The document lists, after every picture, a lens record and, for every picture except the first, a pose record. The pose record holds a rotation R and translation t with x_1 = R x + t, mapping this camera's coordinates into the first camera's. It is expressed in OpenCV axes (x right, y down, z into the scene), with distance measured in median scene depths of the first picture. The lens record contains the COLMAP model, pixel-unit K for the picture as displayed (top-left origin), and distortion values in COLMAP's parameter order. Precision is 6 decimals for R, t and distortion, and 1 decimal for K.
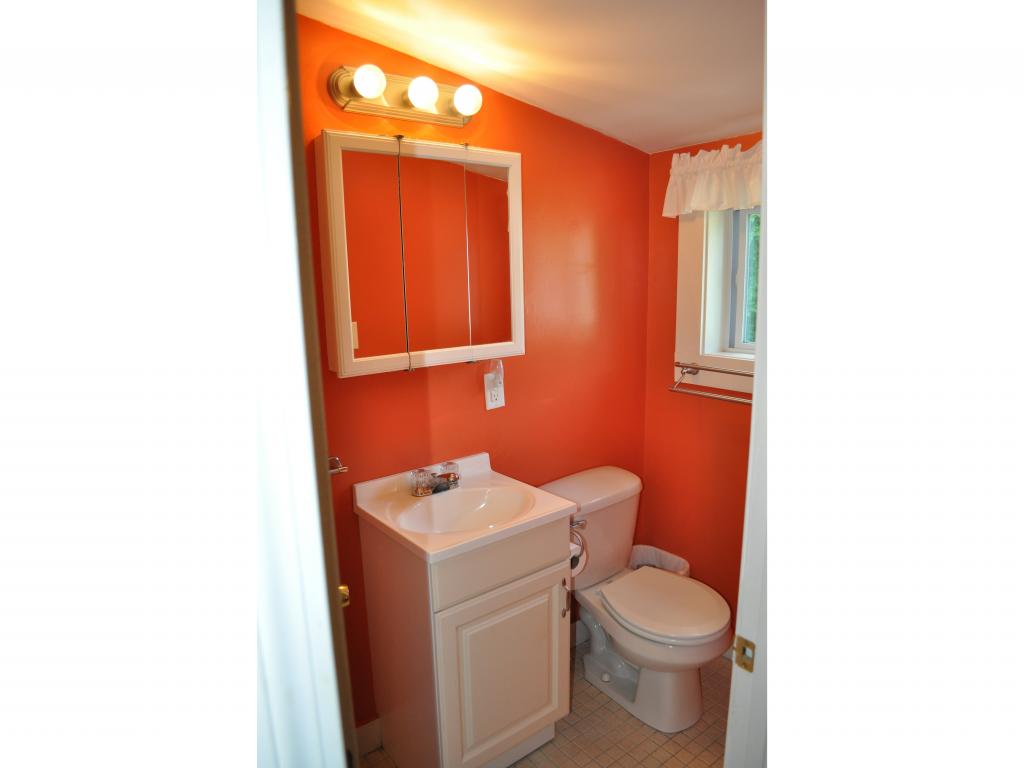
lens RADIAL K [[594.3, 0, 512.0], [0, 594.3, 384.0], [0, 0, 1]] dist [-0.092532, 0.000045]
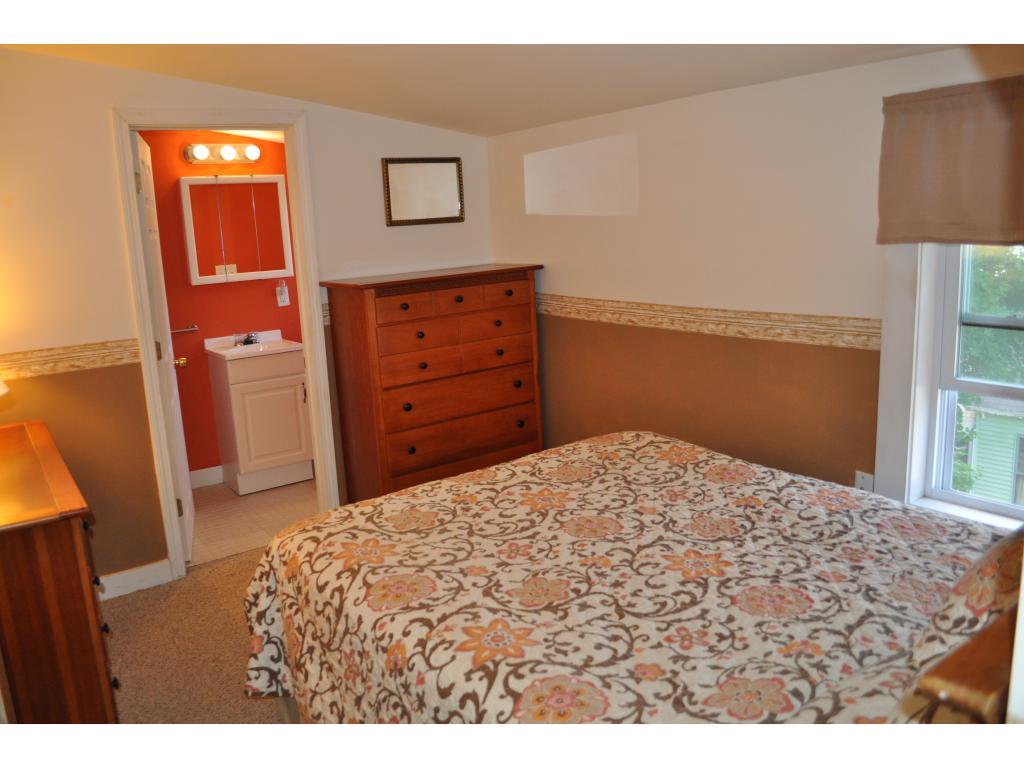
lens RADIAL K [[810.0, 0, 504.7], [0, 810.0, 381.9], [0, 0, 1]] dist [-0.074309, 0.000780]
pose [[0.998216, -0.013927, -0.058067, 1.020928], [0.014853, 0.999769, 0.015559, 0.315350], [0.057837, -0.016393, 0.998191, -1.894397]]
